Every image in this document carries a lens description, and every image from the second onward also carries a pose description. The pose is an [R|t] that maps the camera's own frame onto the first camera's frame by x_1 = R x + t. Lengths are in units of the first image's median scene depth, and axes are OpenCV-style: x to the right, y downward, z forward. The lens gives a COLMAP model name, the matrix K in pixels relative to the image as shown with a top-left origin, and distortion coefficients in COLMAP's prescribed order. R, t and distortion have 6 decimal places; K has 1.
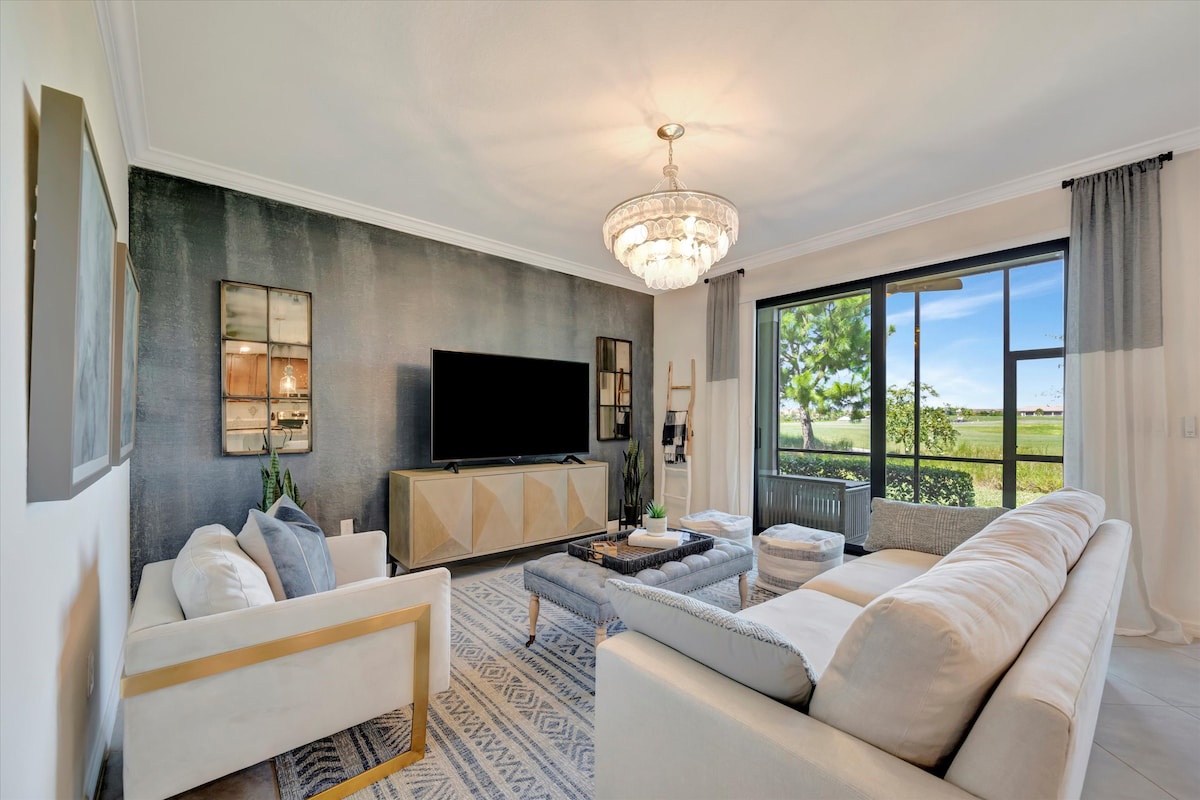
lens RADIAL K [[475.0, 0, 598.0], [0, 475.0, 417.0], [0, 0, 1]] dist [0.000354, -0.000003]
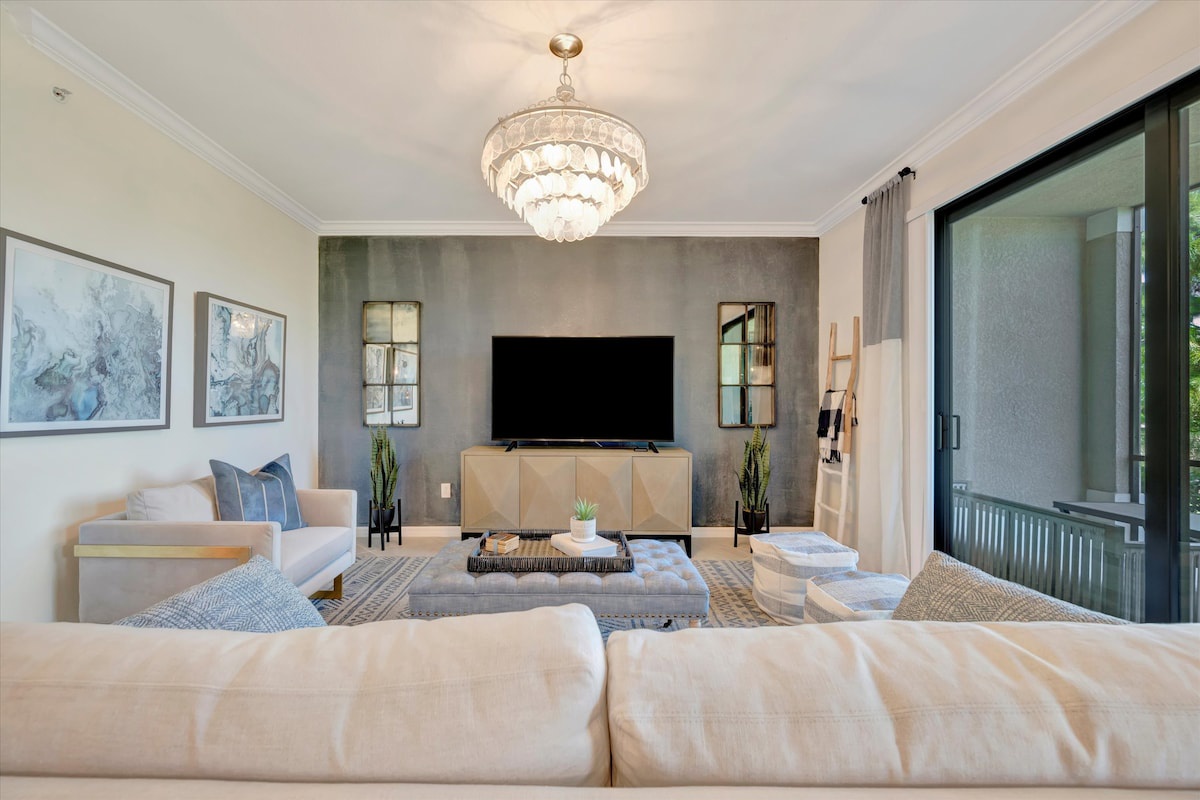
lens RADIAL K [[482.3, 0, 600.0], [0, 482.3, 400.0], [0, 0, 1]] dist [0.001382, 0.000034]
pose [[0.755913, -0.002913, -0.654665, 0.580253], [-0.000263, 0.999989, -0.004753, 0.008338], [0.654672, 0.003765, 0.755904, 0.326472]]
